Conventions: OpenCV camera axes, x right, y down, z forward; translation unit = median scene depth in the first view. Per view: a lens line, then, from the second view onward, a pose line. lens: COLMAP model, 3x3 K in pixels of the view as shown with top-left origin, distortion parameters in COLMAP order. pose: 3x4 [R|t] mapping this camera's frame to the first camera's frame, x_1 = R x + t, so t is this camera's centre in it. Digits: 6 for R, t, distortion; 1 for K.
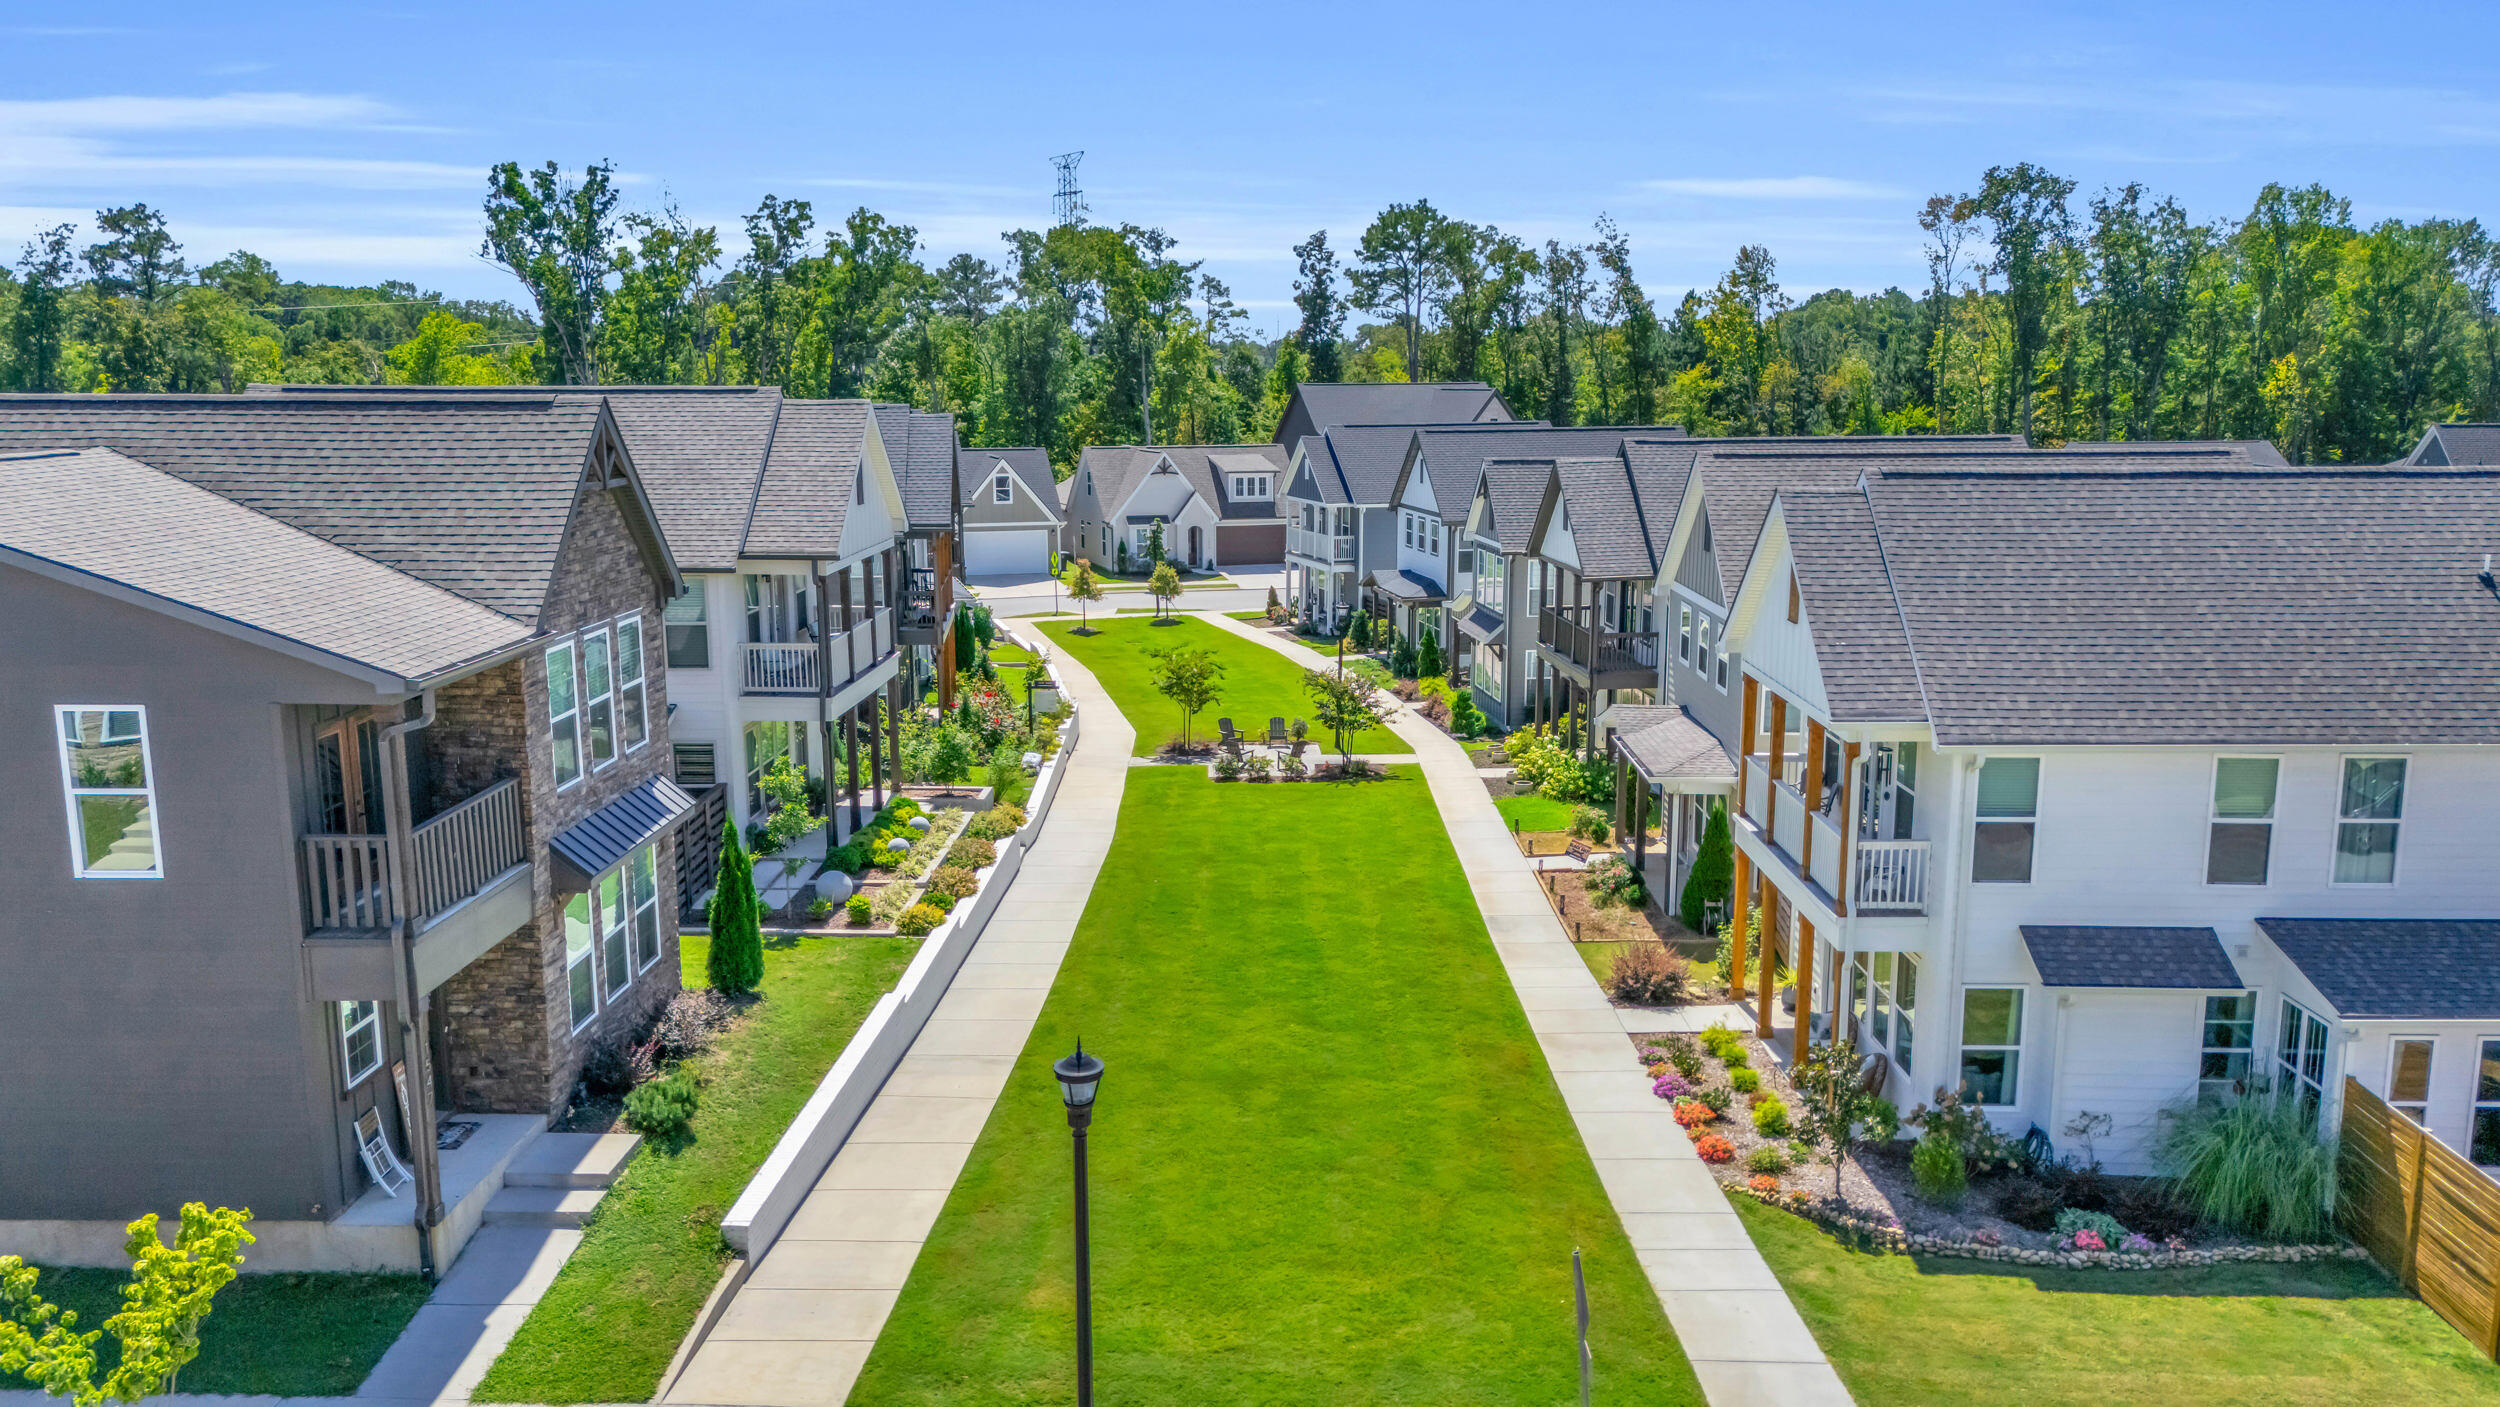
lens RADIAL K [[1799.5, 0, 1245.0], [0, 1799.5, 692.4], [0, 0, 1]] dist [0.042202, -0.039063]
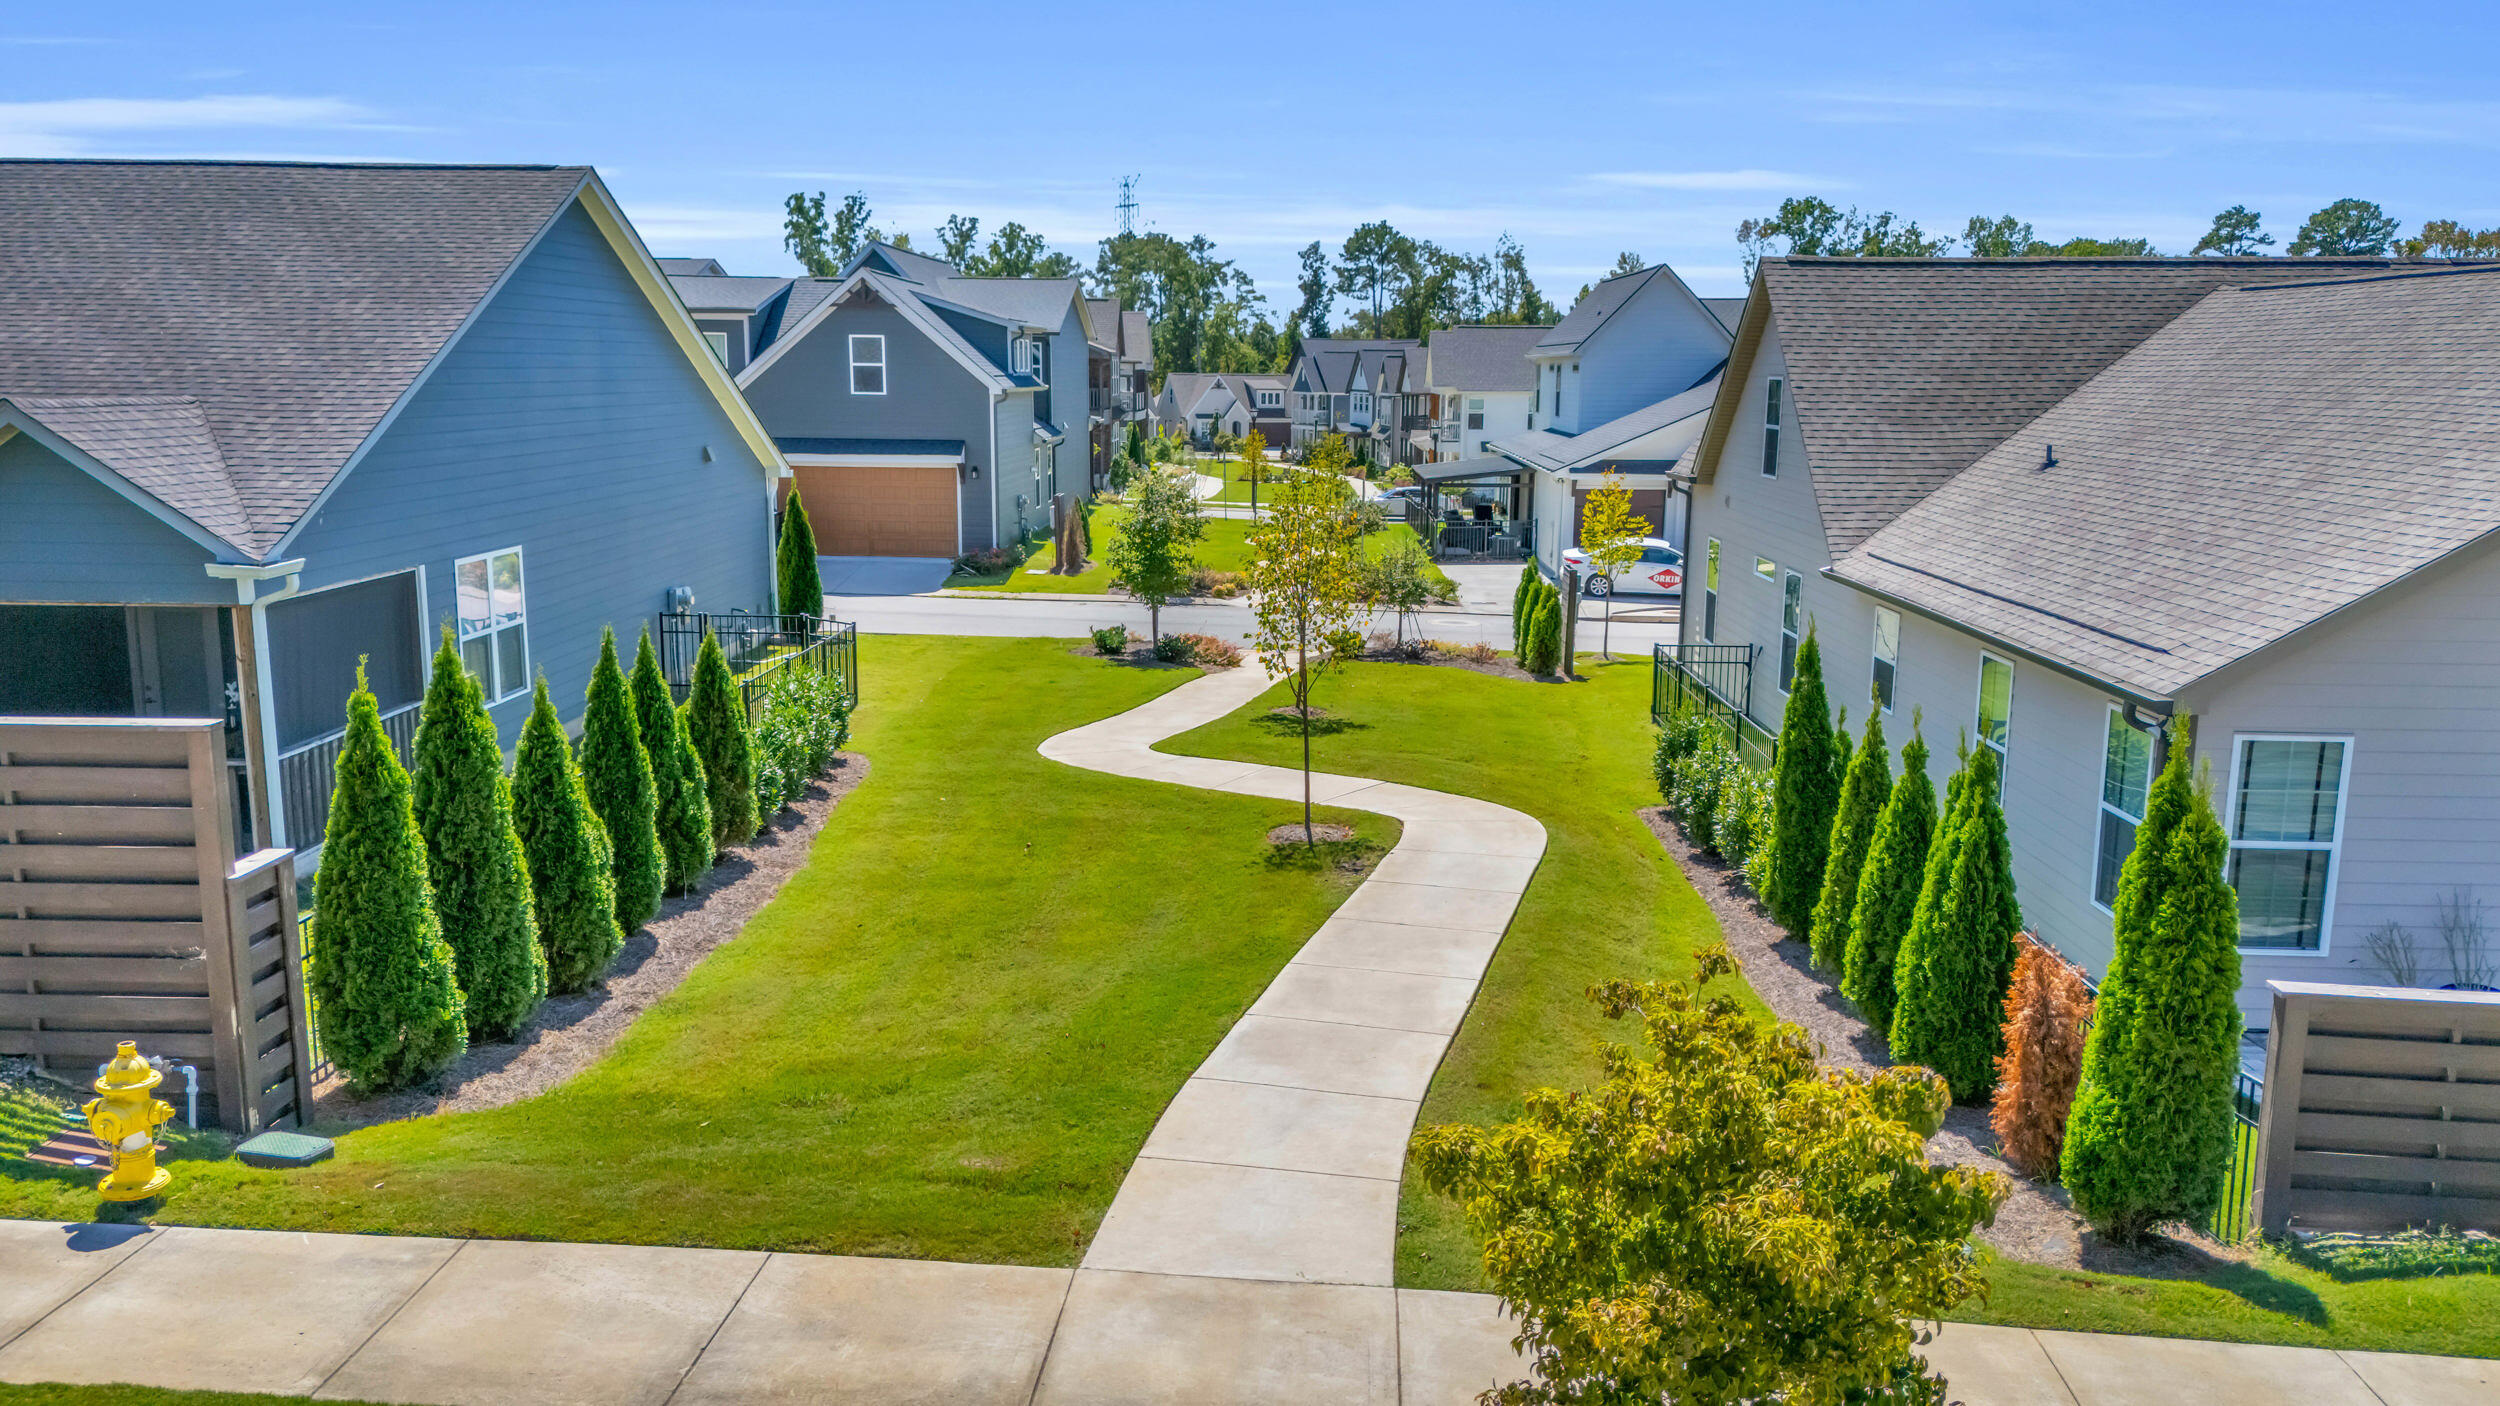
lens RADIAL K [[1799.5, 0, 1254.1], [0, 1799.5, 709.7], [0, 0, 1]] dist [0.042202, -0.039063]
pose [[0.999945, 0.010103, 0.002726, -0.009994], [-0.010131, 0.999894, 0.010418, 0.117603], [-0.002621, -0.010445, 0.999942, -0.498465]]
